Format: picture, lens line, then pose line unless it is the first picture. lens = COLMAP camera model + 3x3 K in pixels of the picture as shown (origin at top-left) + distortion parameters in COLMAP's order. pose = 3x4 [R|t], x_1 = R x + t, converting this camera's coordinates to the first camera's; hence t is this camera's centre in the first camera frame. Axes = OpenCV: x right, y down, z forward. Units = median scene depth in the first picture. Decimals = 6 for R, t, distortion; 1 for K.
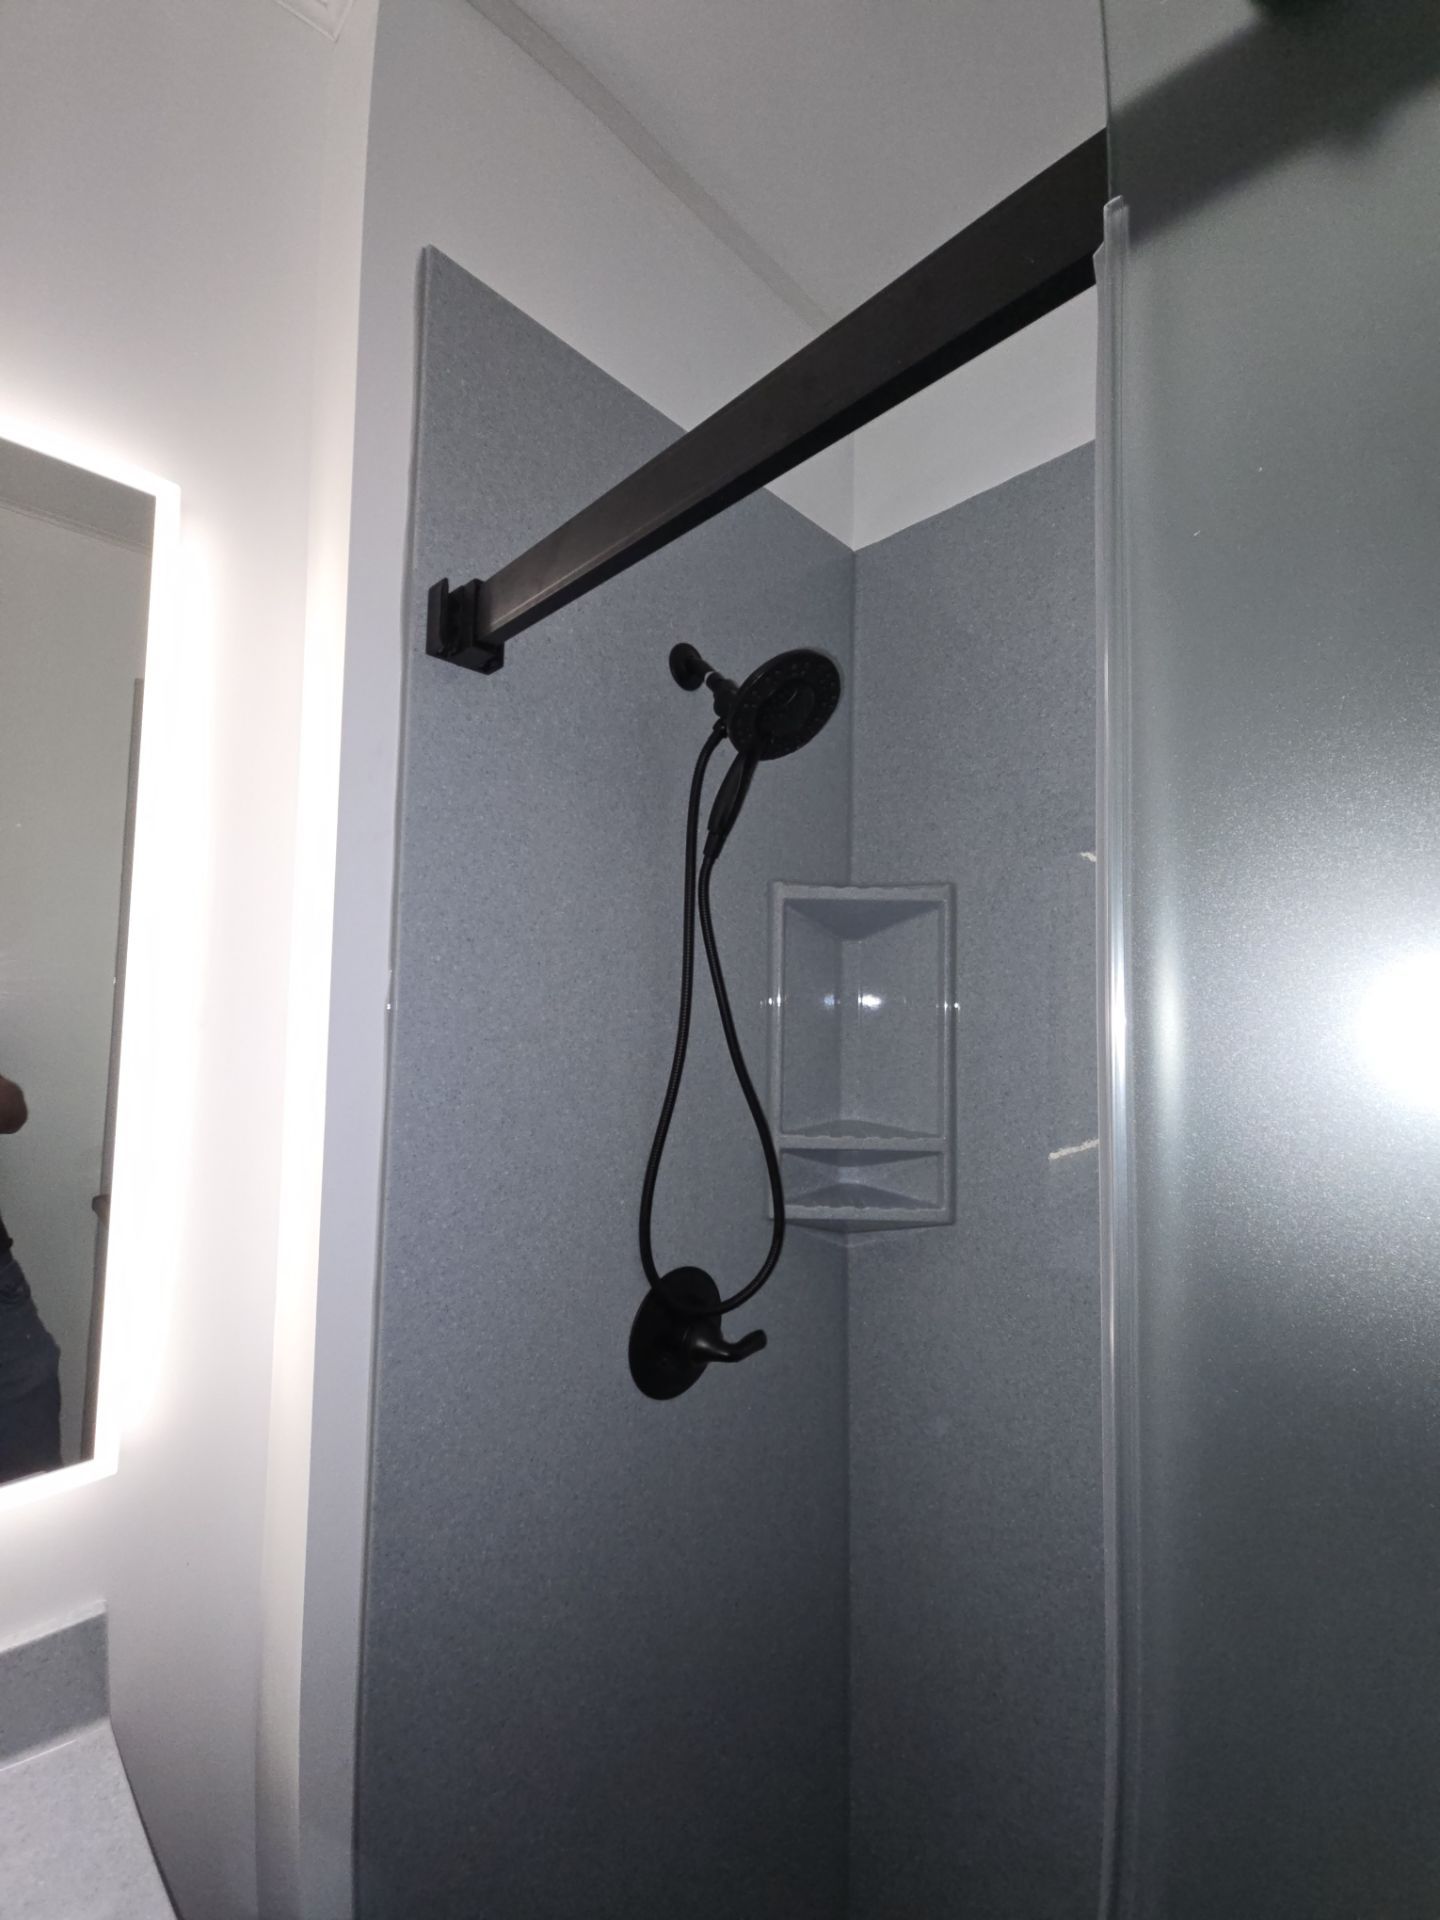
lens RADIAL K [[779.4, 0, 715.4], [0, 779.4, 953.2], [0, 0, 1]] dist [0.001664, -0.000424]
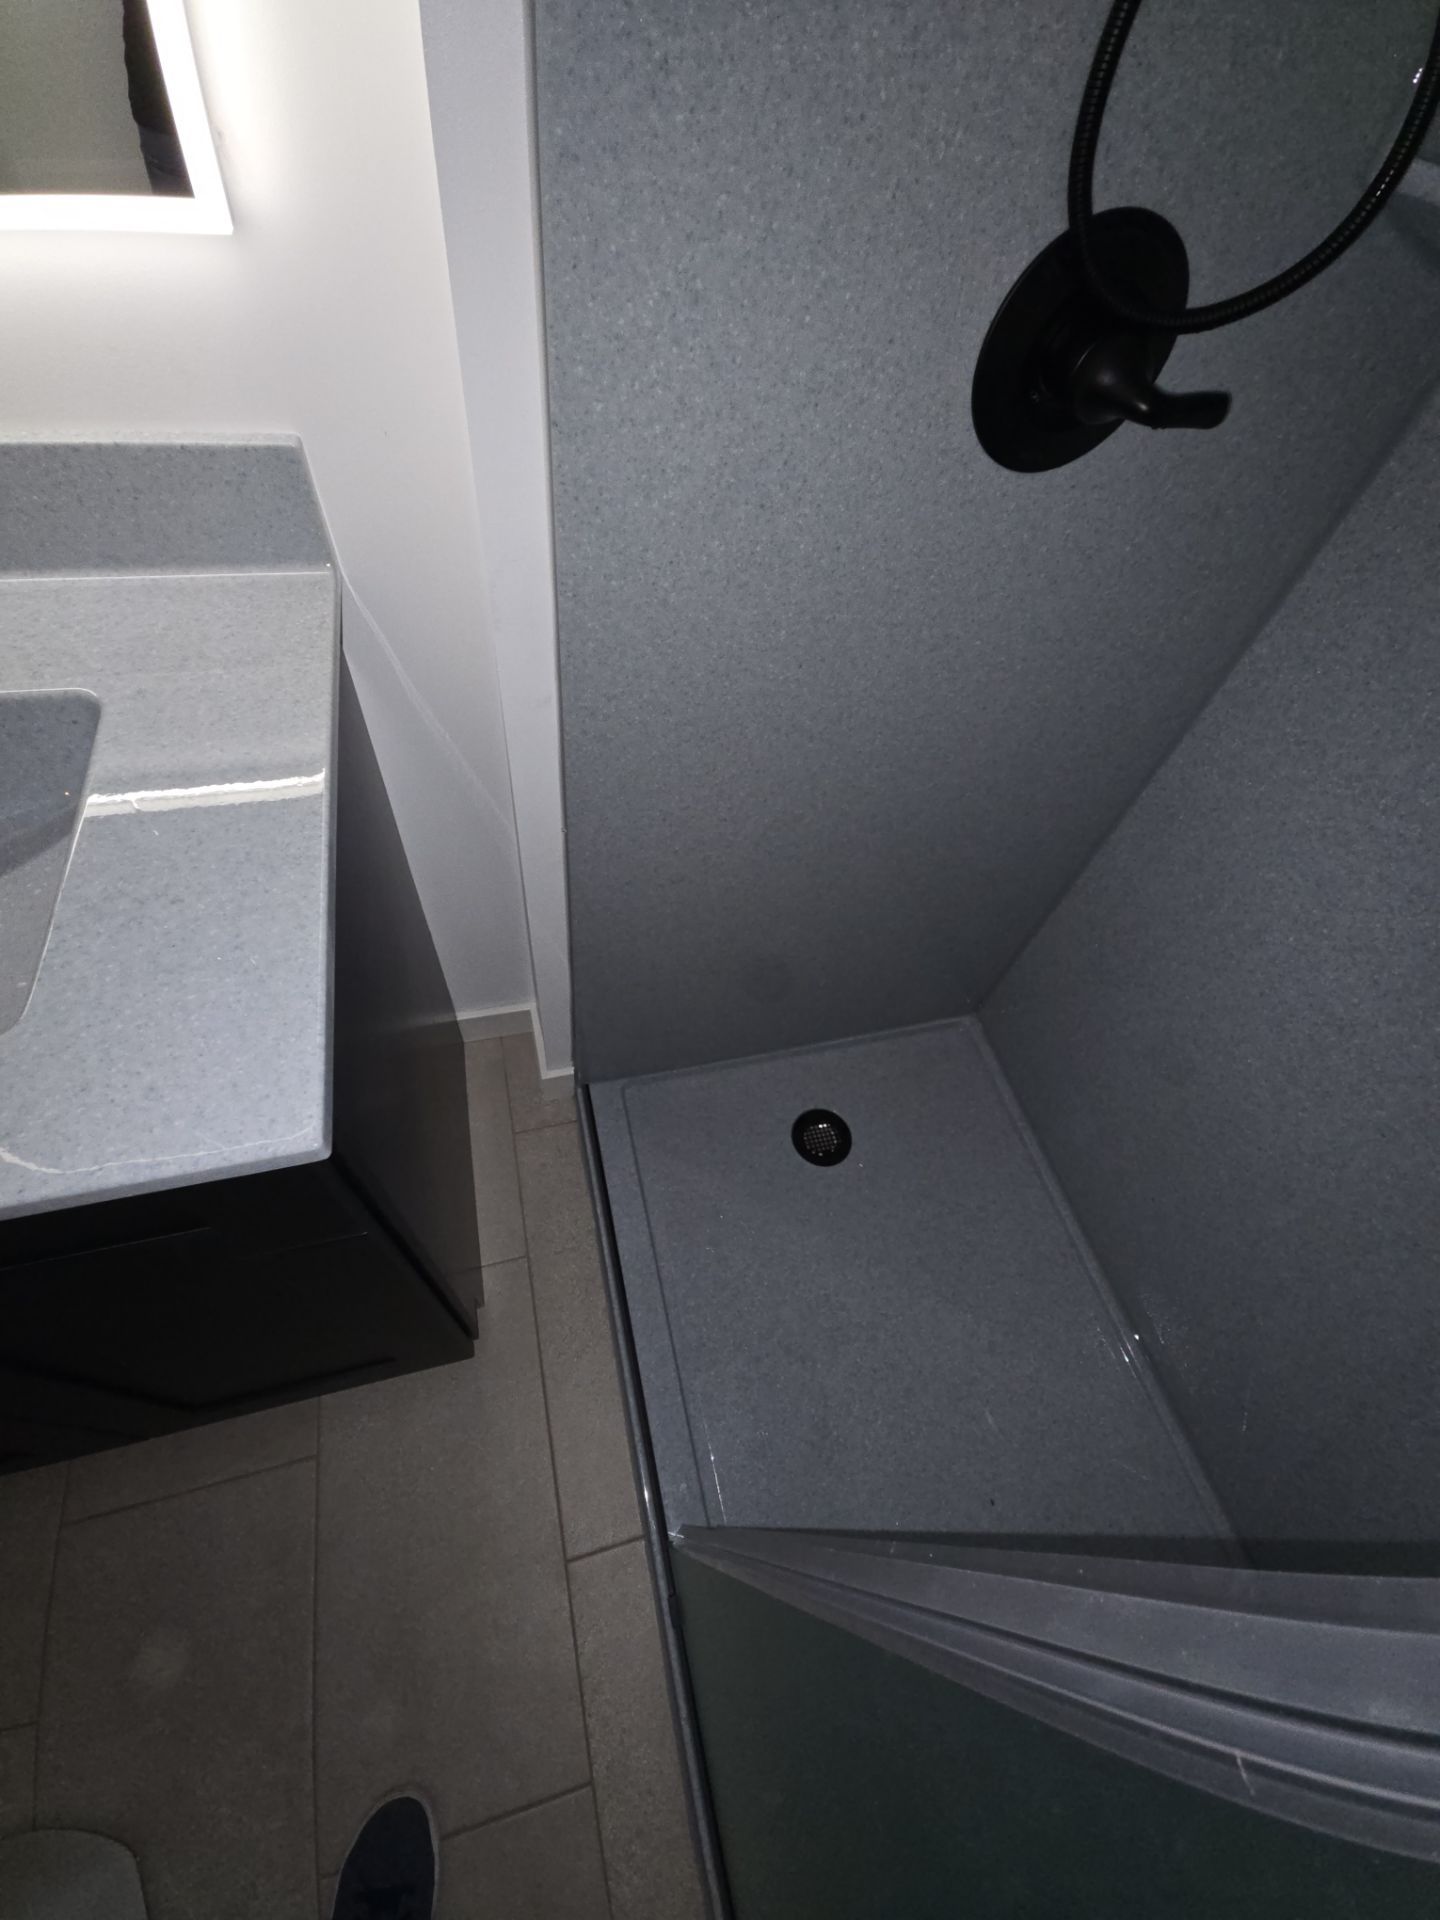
lens RADIAL K [[779.4, 0, 715.4], [0, 779.4, 953.2], [0, 0, 1]] dist [0.001664, -0.000424]
pose [[0.860162, 0.459728, -0.220845, 0.051977], [-0.078602, 0.547330, 0.833218, 0.272990], [0.503928, -0.699343, 0.506928, 0.274749]]
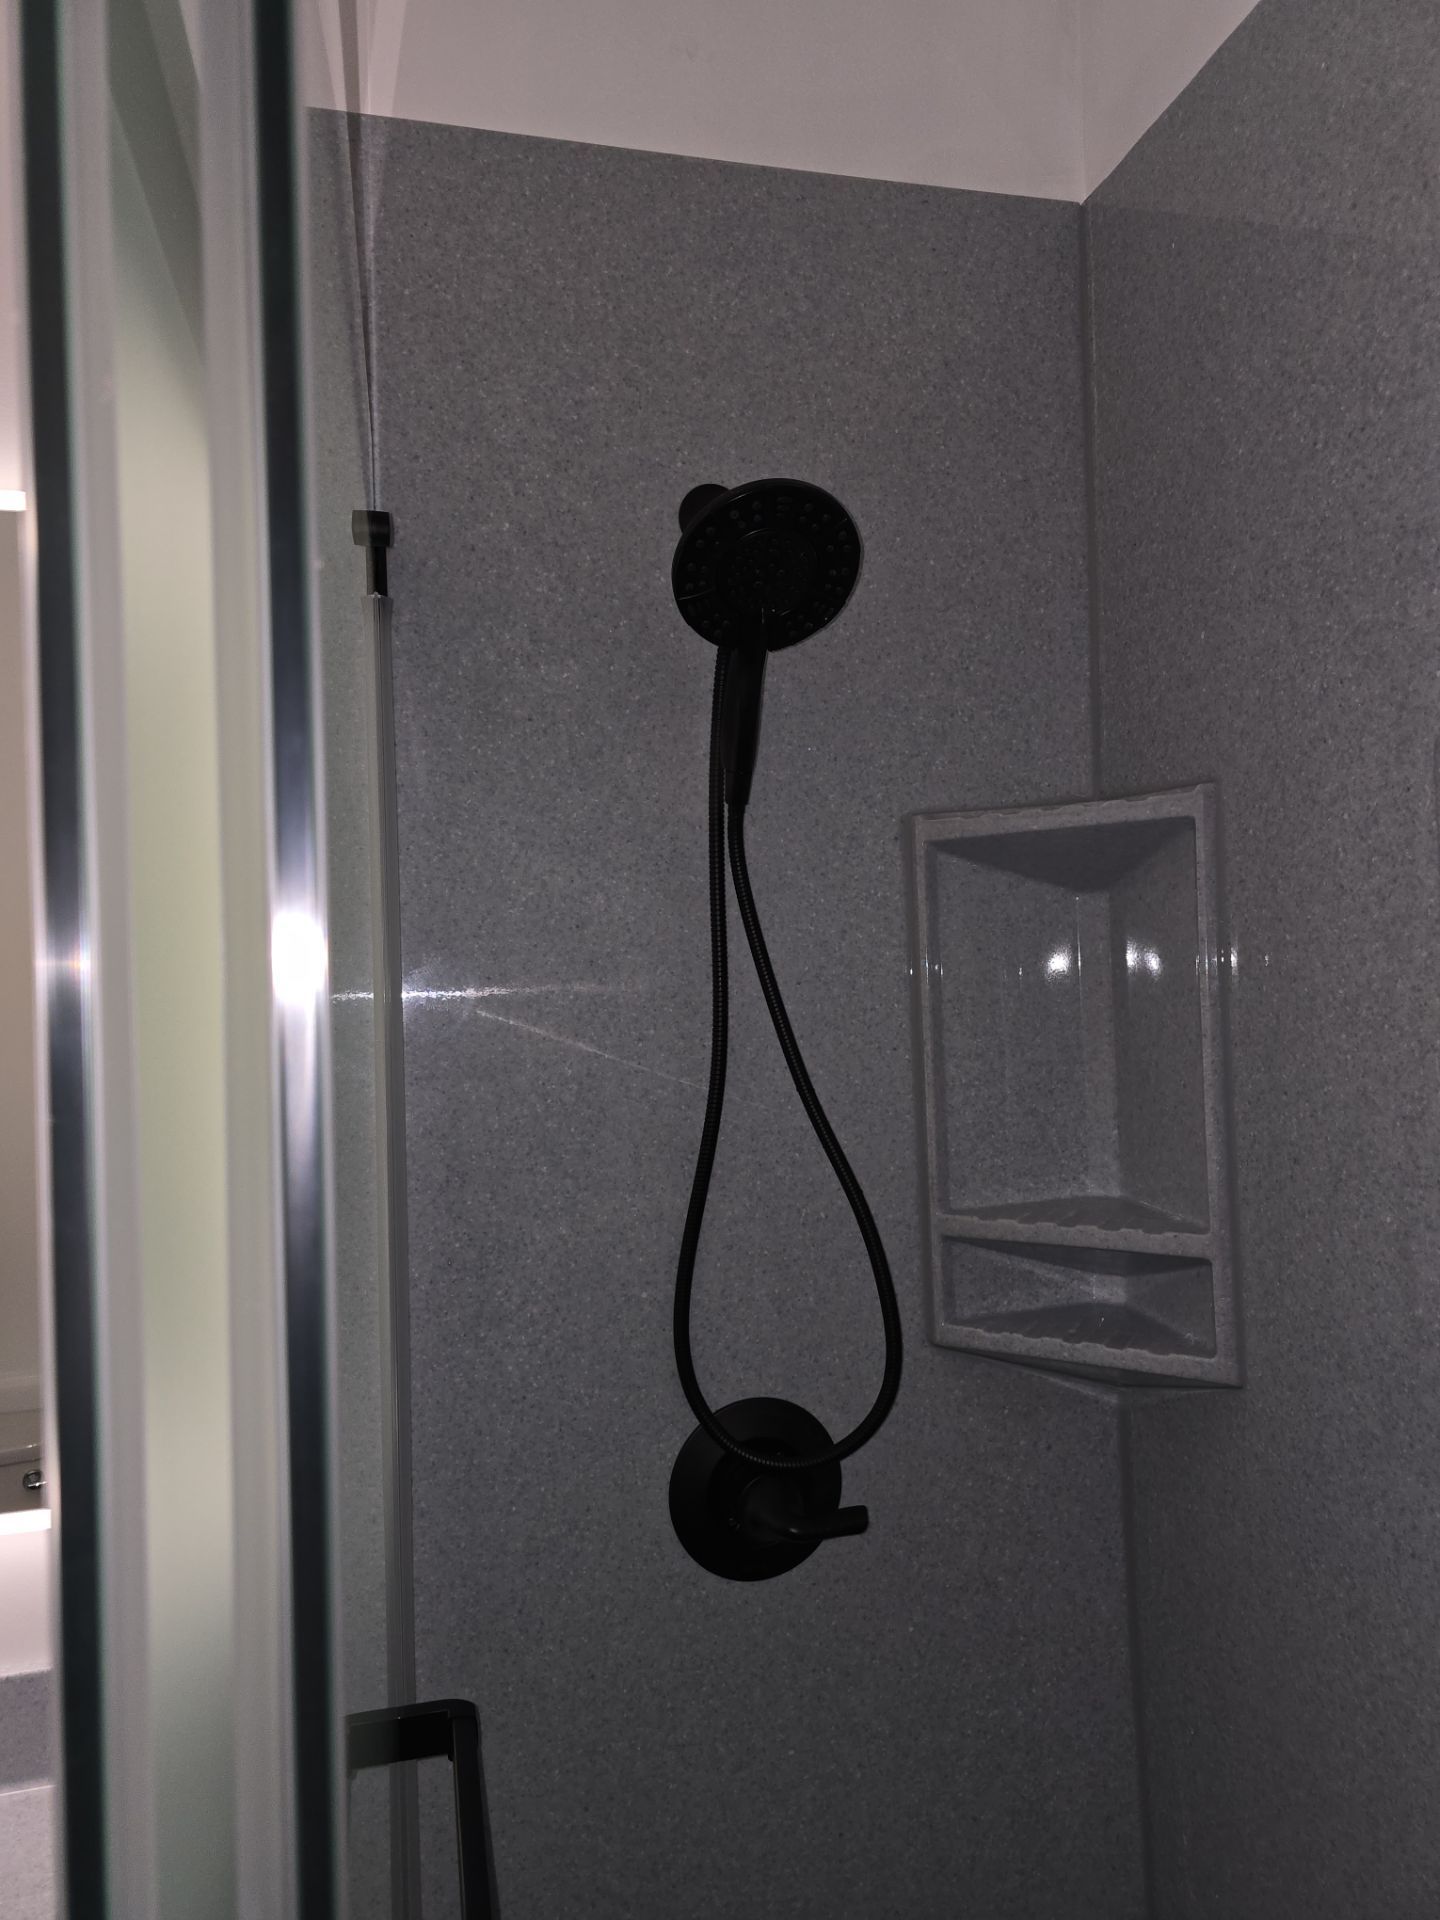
lens RADIAL K [[1293.3, 0, 722.9], [0, 1293.3, 961.8], [0, 0, 1]] dist [0.051947, -0.047561]
pose [[0.853929, -0.054110, -0.517568, 0.558004], [0.080398, 0.996356, 0.028482, -0.018648], [0.514141, -0.065933, 0.855168, 0.020839]]
